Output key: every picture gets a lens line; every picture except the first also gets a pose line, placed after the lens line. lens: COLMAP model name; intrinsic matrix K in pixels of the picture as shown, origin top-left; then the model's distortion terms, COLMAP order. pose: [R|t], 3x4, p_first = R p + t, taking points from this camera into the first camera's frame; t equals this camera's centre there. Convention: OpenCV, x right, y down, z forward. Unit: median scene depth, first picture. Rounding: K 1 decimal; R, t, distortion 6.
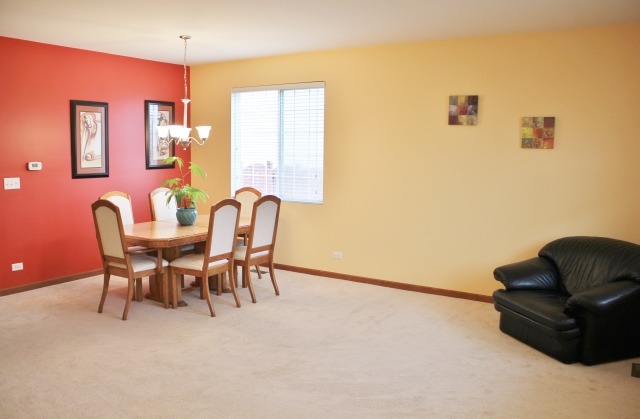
lens RADIAL K [[536.3, 0, 318.0], [0, 536.3, 211.7], [0, 0, 1]] dist [-0.118195, 0.049371]
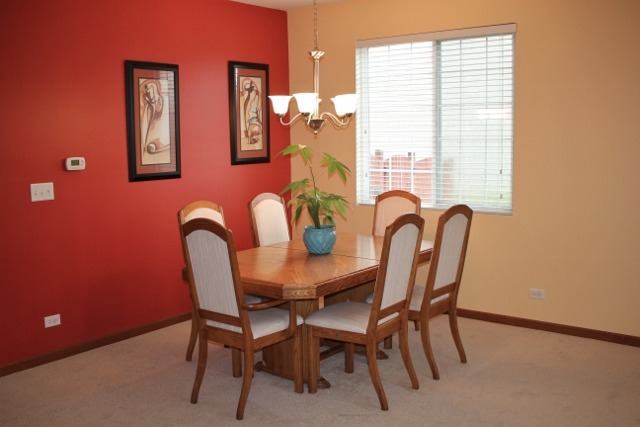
lens RADIAL K [[649.0, 0, 321.0], [0, 649.0, 213.3], [0, 0, 1]] dist [-0.133869, 0.000000]
pose [[0.997030, -0.015462, -0.075444, -0.188063], [0.015626, 0.999877, 0.001579, -0.023439], [0.075410, -0.002753, 0.997149, 0.245328]]
